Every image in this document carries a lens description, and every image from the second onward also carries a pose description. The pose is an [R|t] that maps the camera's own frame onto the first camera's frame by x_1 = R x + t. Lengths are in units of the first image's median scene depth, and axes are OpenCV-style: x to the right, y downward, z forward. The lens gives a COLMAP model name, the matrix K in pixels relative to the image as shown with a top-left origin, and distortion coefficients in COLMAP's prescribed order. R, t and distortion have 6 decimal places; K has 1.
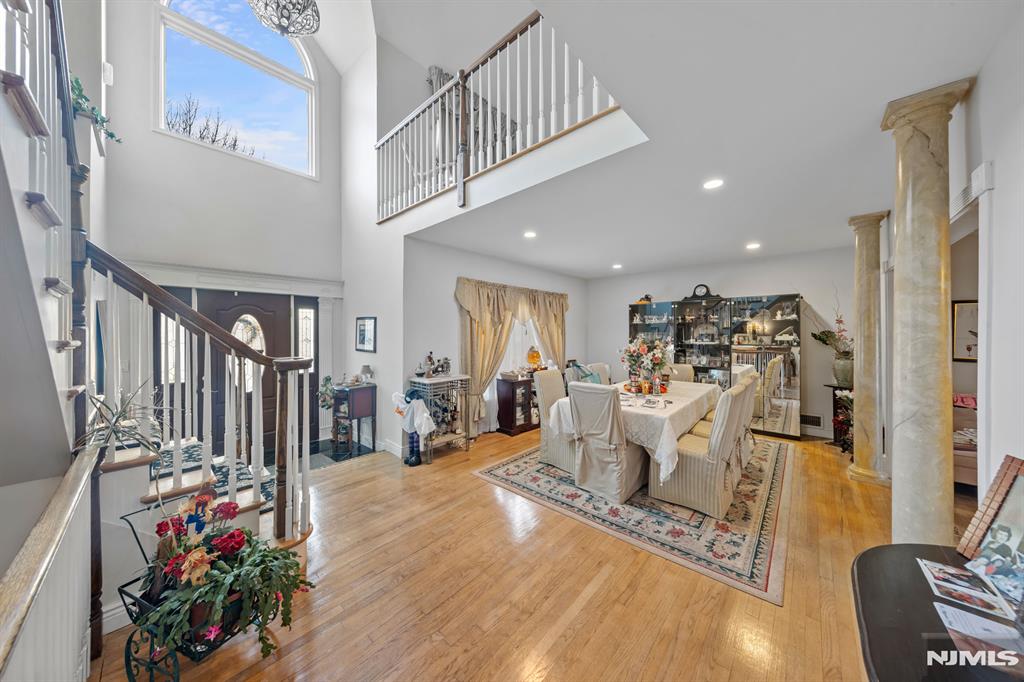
lens RADIAL K [[329.4, 0, 513.0], [0, 329.4, 335.4], [0, 0, 1]] dist [-0.000966, -0.000088]
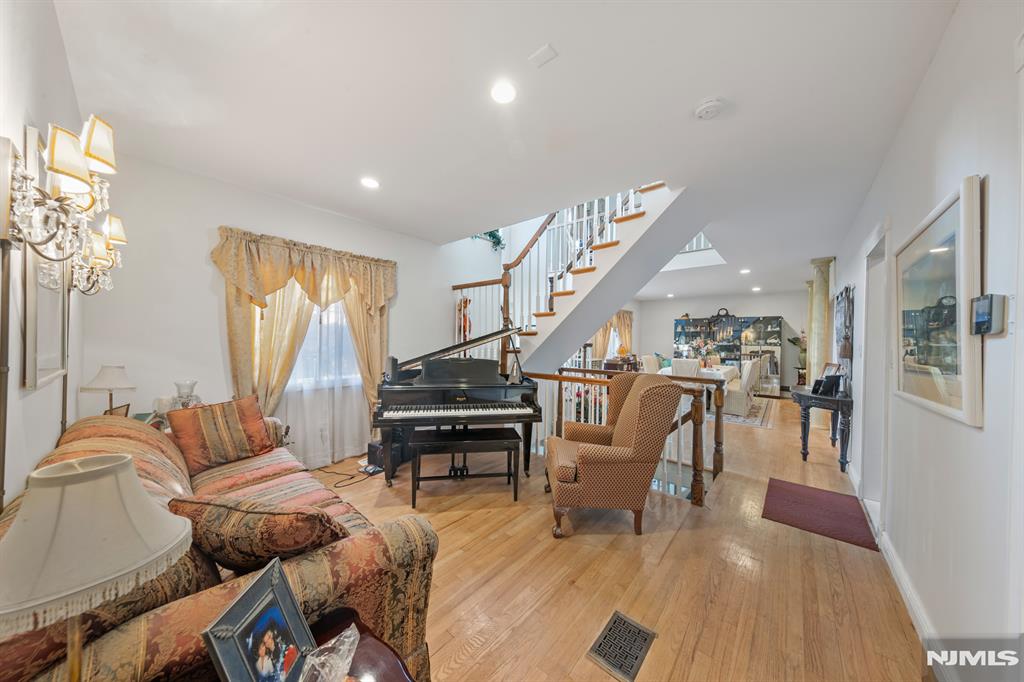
lens RADIAL K [[329.4, 0, 510.5], [0, 329.4, 342.4], [0, 0, 1]] dist [-0.000966, -0.000088]
pose [[0.999510, 0.017471, 0.025982, -0.574385], [-0.017594, 0.999835, 0.004543, 0.029027], [-0.025898, -0.004997, 0.999652, -0.669343]]
